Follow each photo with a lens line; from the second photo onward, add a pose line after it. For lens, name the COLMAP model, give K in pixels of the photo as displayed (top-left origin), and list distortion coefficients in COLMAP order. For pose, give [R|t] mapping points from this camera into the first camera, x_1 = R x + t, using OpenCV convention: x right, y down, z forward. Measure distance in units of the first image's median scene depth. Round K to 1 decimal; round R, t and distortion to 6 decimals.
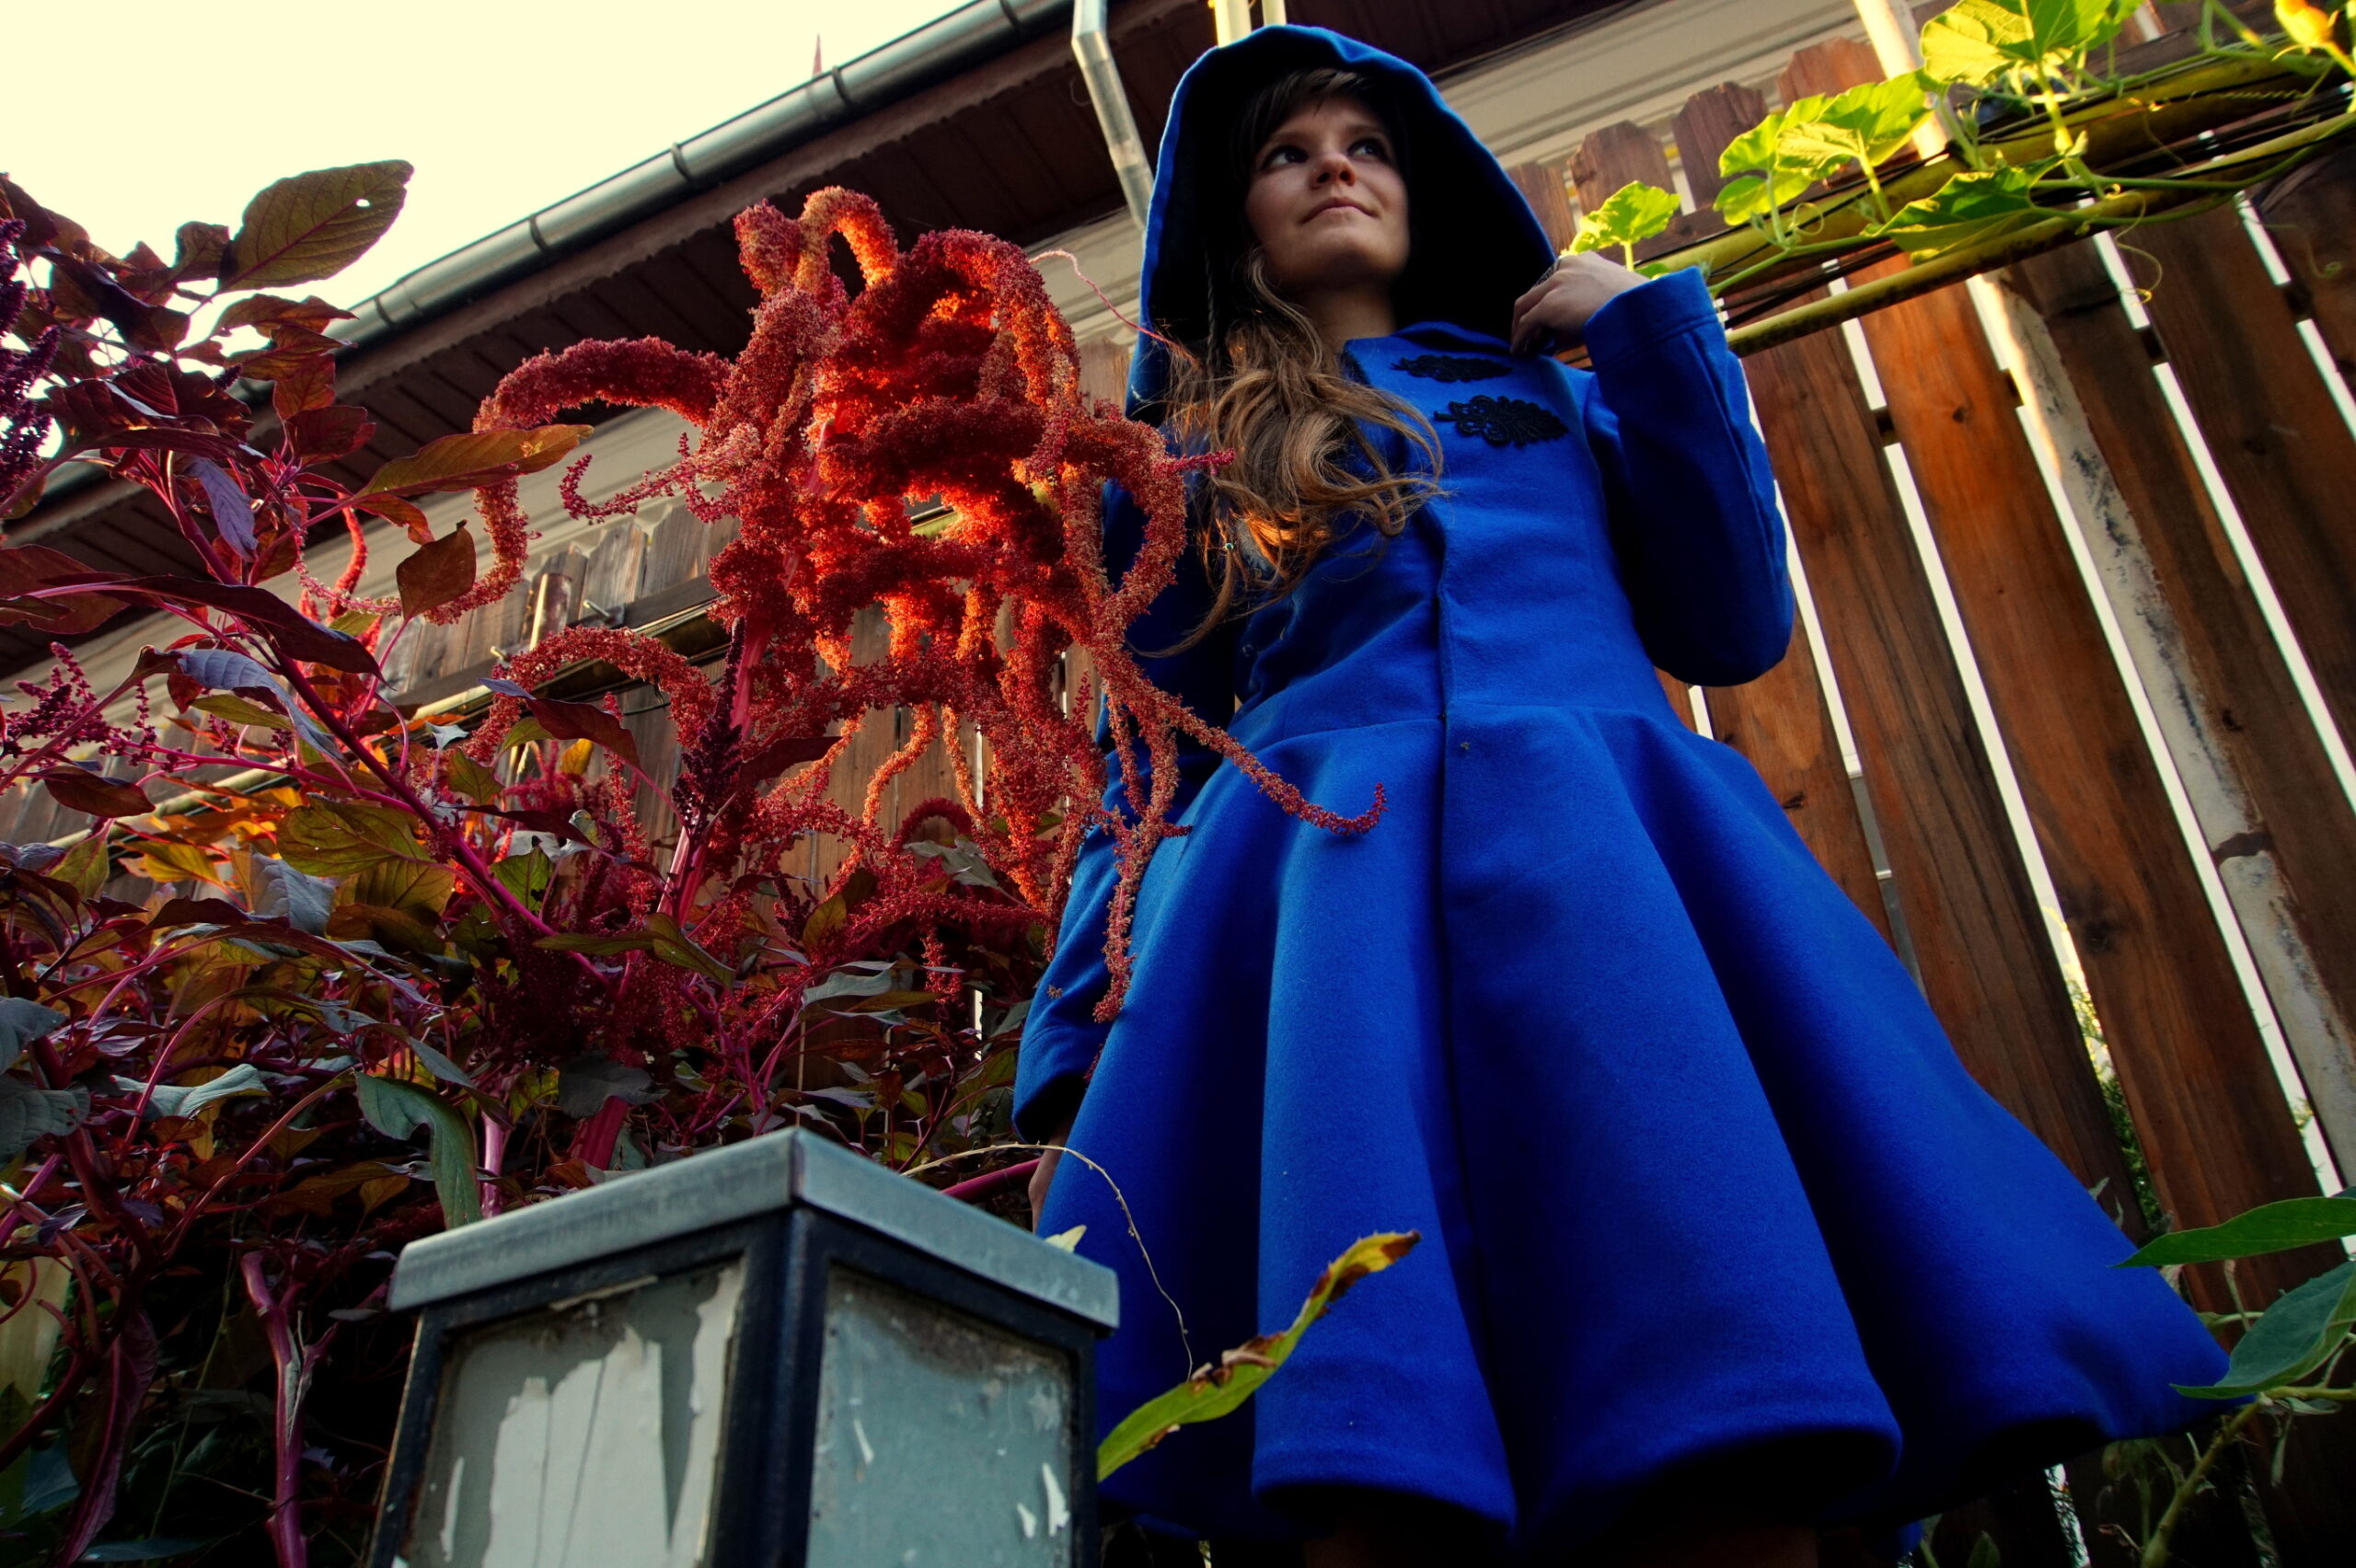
lens RADIAL K [[1483.3, 0, 1174.0], [0, 1483.3, 814.3], [0, 0, 1]] dist [-0.079003, 0.045139]
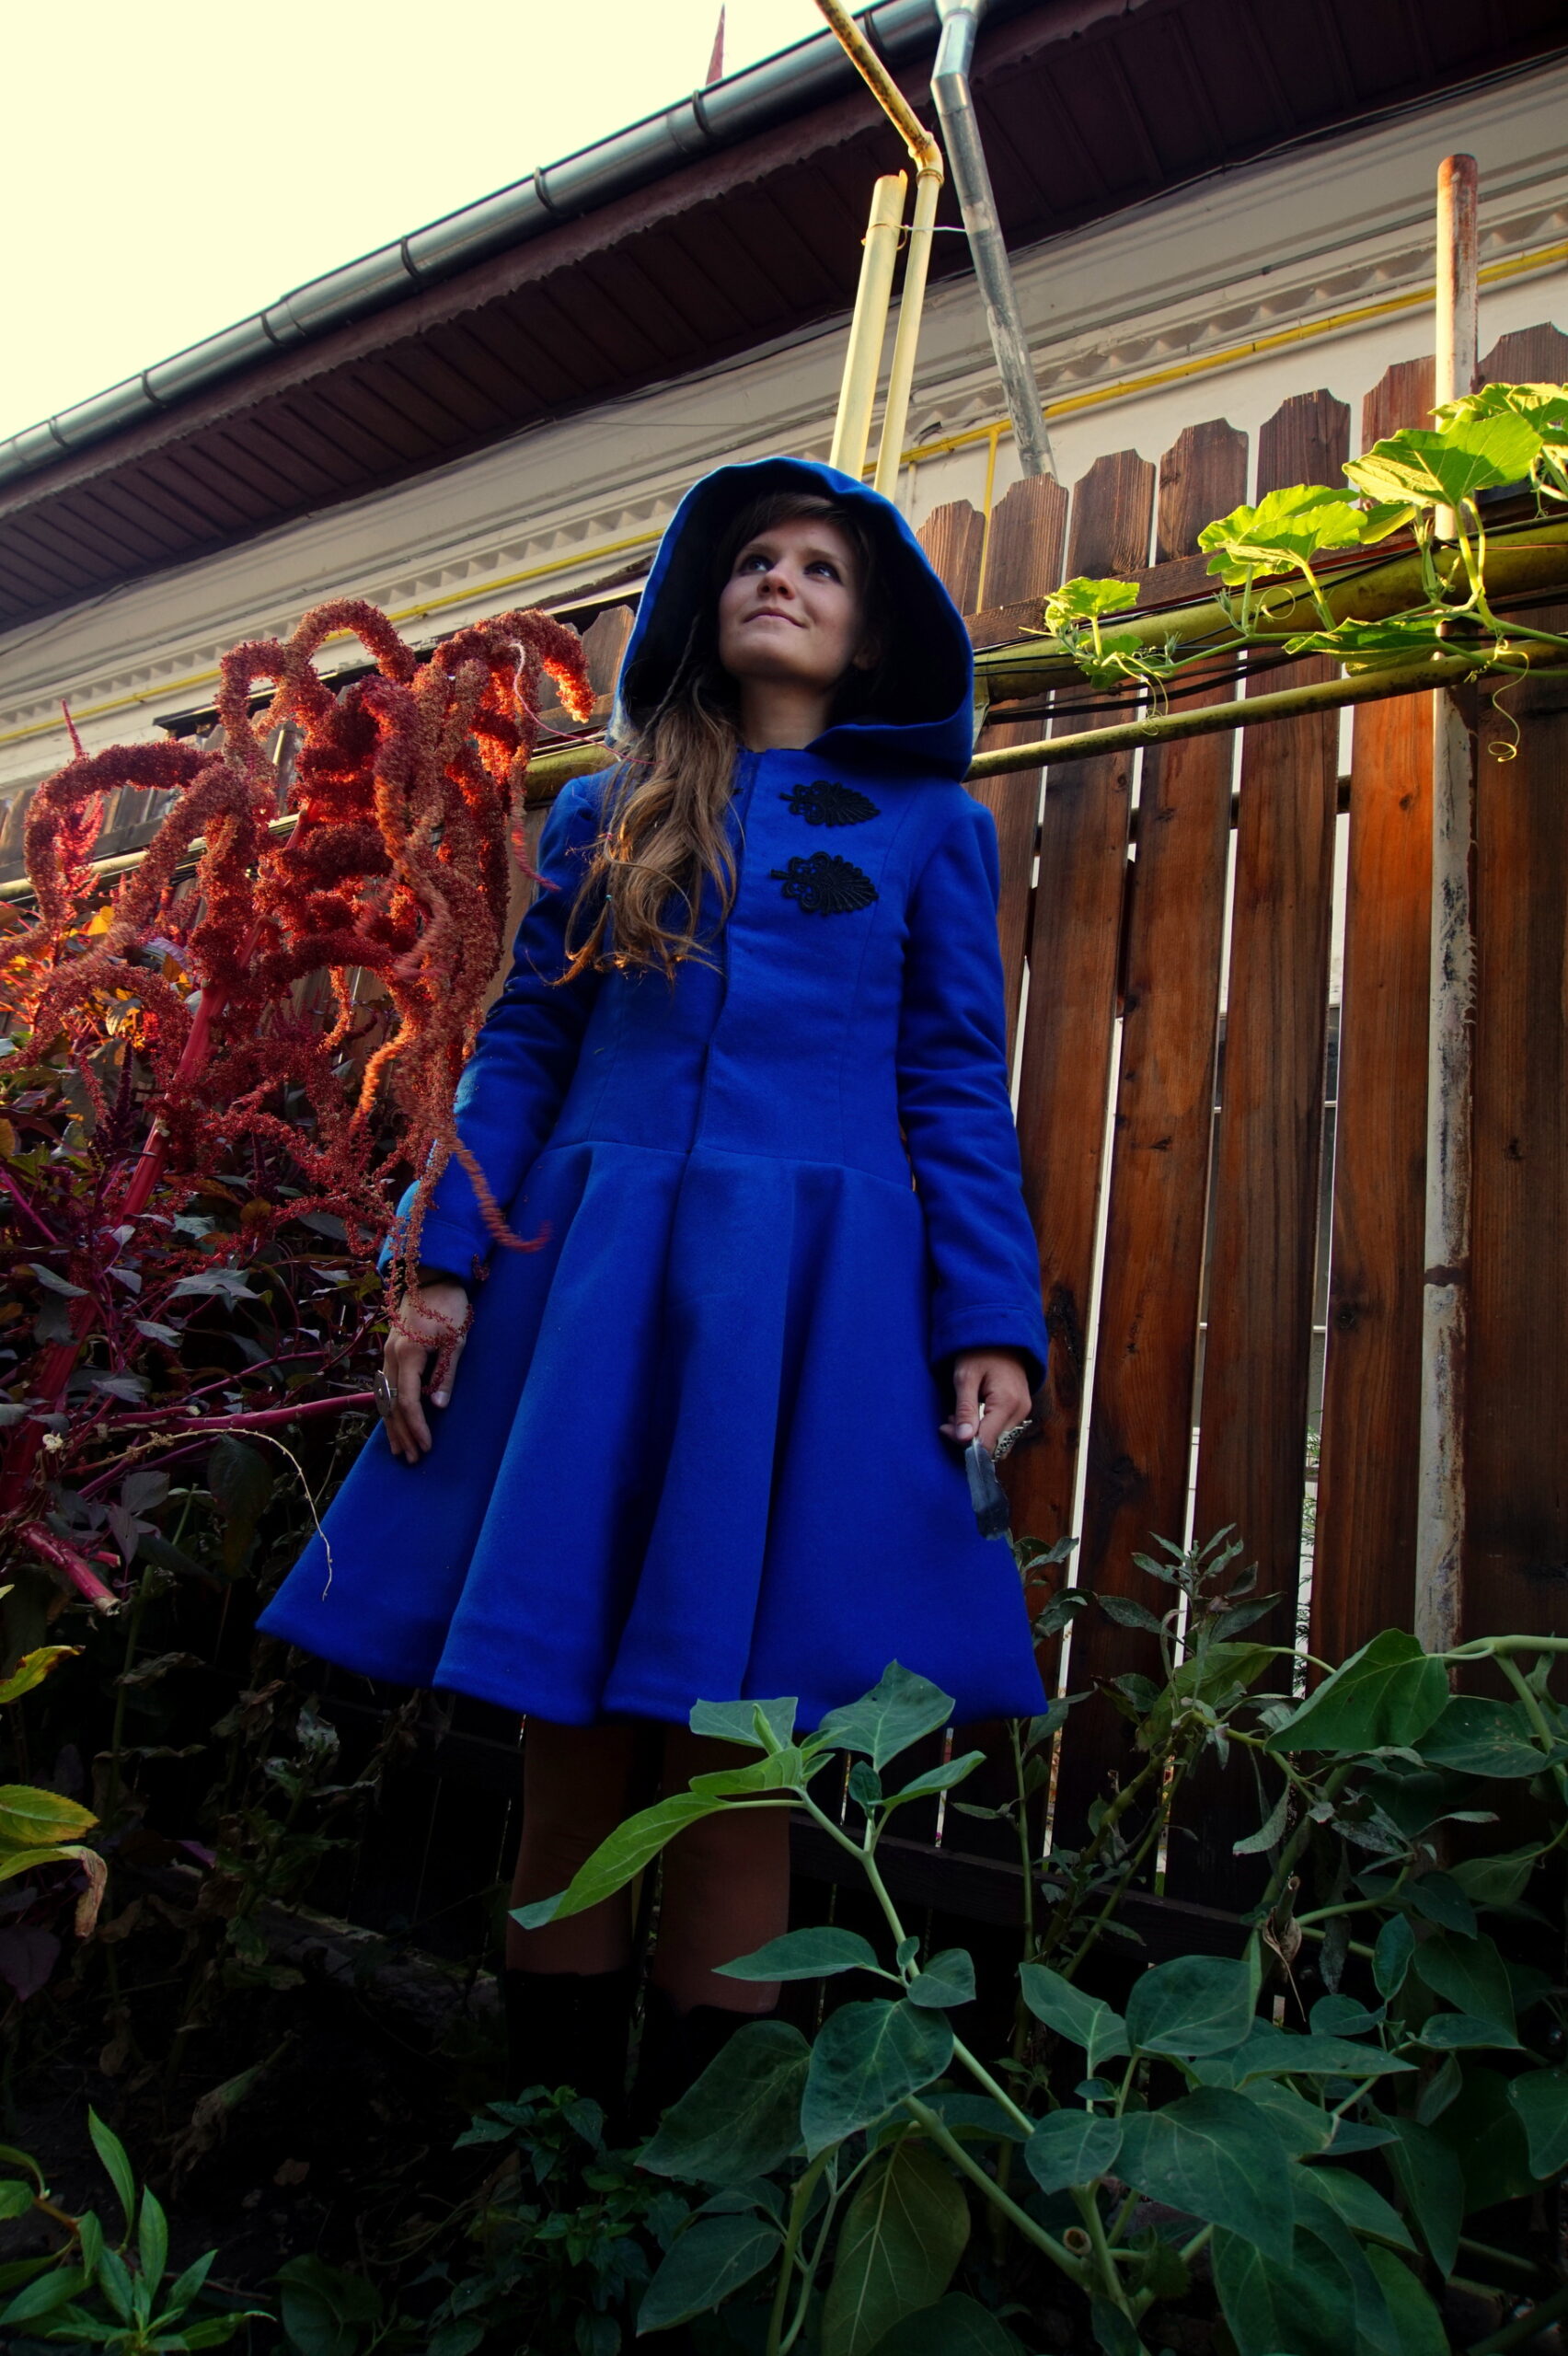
lens RADIAL K [[1483.3, 0, 784.0], [0, 1483.3, 1178.0], [0, 0, 1]] dist [-0.079003, 0.045139]
pose [[0.976450, 0.136916, -0.166731, 0.077691], [-0.095733, 0.967543, 0.233871, -0.053212], [0.193340, -0.212402, 0.957865, -0.041674]]
